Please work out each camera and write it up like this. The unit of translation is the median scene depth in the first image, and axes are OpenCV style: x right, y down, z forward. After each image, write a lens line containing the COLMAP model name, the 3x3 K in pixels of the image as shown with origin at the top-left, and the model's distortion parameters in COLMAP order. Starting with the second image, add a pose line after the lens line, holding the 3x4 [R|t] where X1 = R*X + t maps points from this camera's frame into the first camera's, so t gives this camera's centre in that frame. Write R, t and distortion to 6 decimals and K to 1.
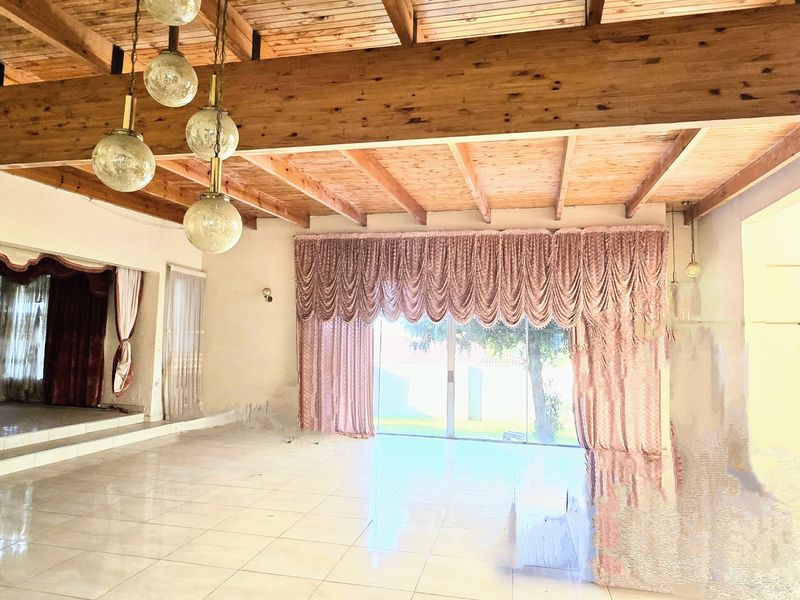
lens RADIAL K [[539.5, 0, 397.6], [0, 539.5, 295.7], [0, 0, 1]] dist [-0.000400, -0.001478]
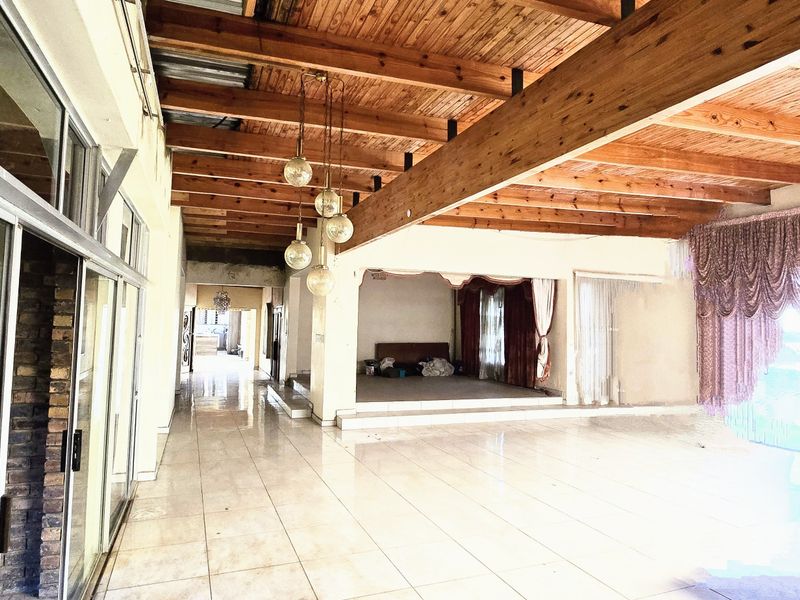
lens RADIAL K [[539.5, 0, 397.6], [0, 539.5, 295.7], [0, 0, 1]] dist [-0.000400, -0.001478]
pose [[0.550598, -0.054549, -0.832986, 0.337915], [0.065111, 0.997629, -0.022293, -0.004862], [0.832227, -0.041962, 0.552845, 0.037846]]
